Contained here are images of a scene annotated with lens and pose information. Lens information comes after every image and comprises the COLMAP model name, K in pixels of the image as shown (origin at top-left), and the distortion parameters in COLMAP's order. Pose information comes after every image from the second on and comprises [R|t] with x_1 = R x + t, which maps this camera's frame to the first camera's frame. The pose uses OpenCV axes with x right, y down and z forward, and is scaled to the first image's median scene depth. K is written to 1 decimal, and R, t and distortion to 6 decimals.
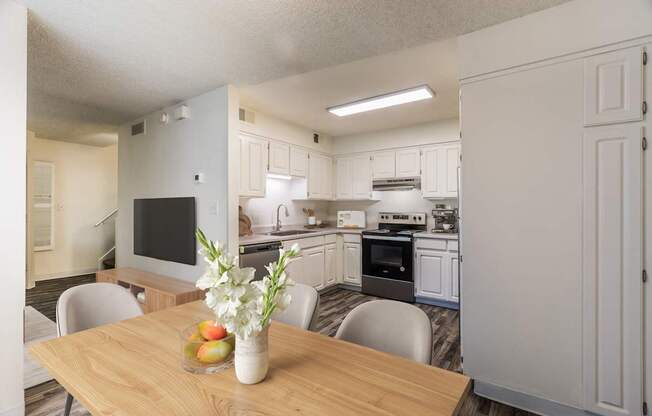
lens RADIAL K [[300.5, 0, 328.2], [0, 300.5, 205.2], [0, 0, 1]] dist [0.000027, -0.000149]
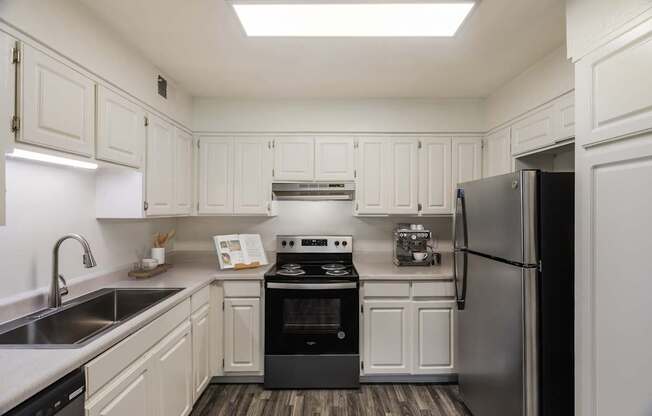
lens RADIAL K [[290.6, 0, 328.9], [0, 290.6, 211.8], [0, 0, 1]] dist [-0.000893, -0.000845]
pose [[0.818893, -0.005241, 0.573922, -0.093564], [-0.004236, 0.999876, 0.015174, -0.036864], [-0.573930, -0.014858, 0.818769, 0.500123]]
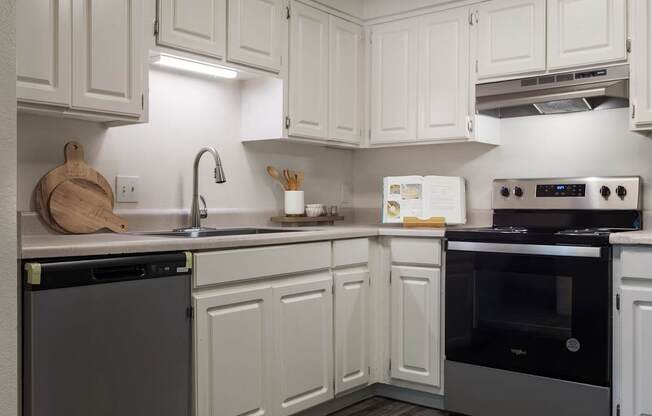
lens RADIAL K [[638.4, 0, 326.1], [0, 638.4, 205.1], [0, 0, 1]] dist [-0.012228, 0.000000]
pose [[0.997645, -0.000582, -0.068583, 0.028614], [0.000942, 0.999986, 0.005211, 0.054938], [0.068579, -0.005263, 0.997632, 0.281253]]
